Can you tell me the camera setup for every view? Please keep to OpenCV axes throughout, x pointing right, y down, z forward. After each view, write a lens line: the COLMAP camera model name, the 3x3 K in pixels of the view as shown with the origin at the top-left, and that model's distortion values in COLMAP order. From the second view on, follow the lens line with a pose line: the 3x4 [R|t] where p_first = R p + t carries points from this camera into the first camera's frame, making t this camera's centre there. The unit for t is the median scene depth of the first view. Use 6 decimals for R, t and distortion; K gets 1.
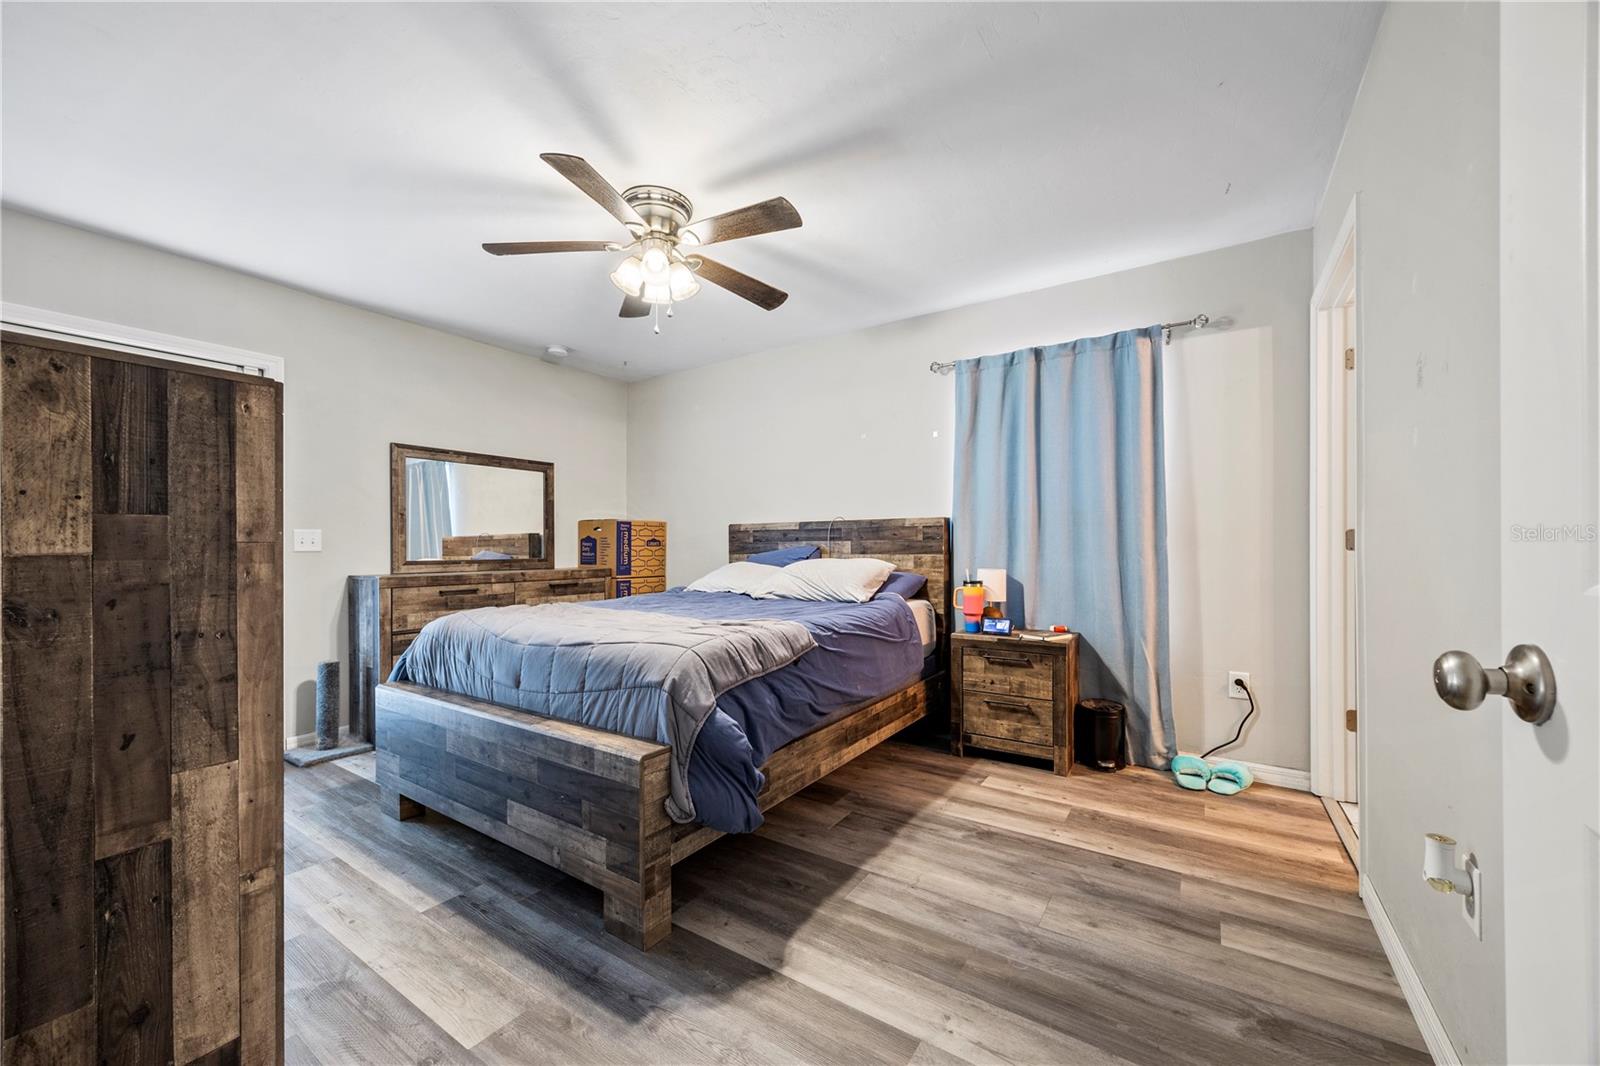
lens RADIAL K [[604.6, 0, 811.7], [0, 604.6, 542.3], [0, 0, 1]] dist [0.005589, -0.000713]
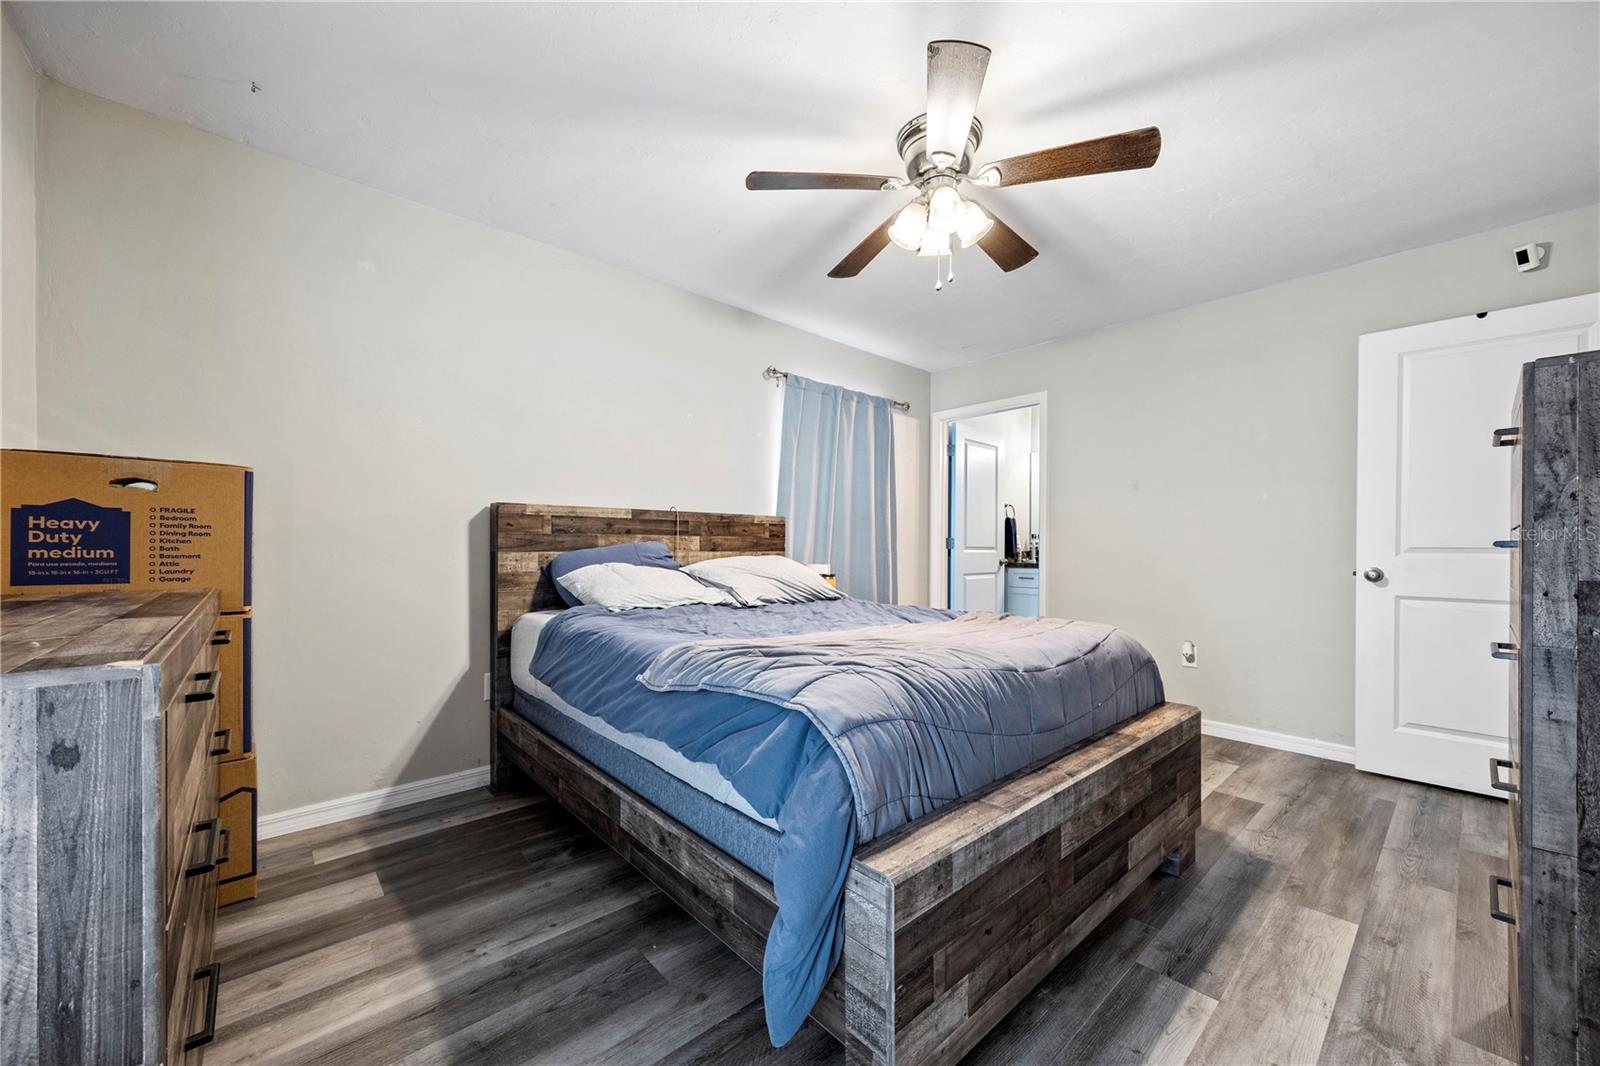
lens RADIAL K [[604.6, 0, 810.7], [0, 604.6, 547.7], [0, 0, 1]] dist [0.005589, -0.000713]
pose [[0.245966, 0.004616, 0.969267, -0.775444], [-0.015333, 0.999882, -0.000871, 0.013290], [-0.969157, -0.014647, 0.246008, 0.666844]]
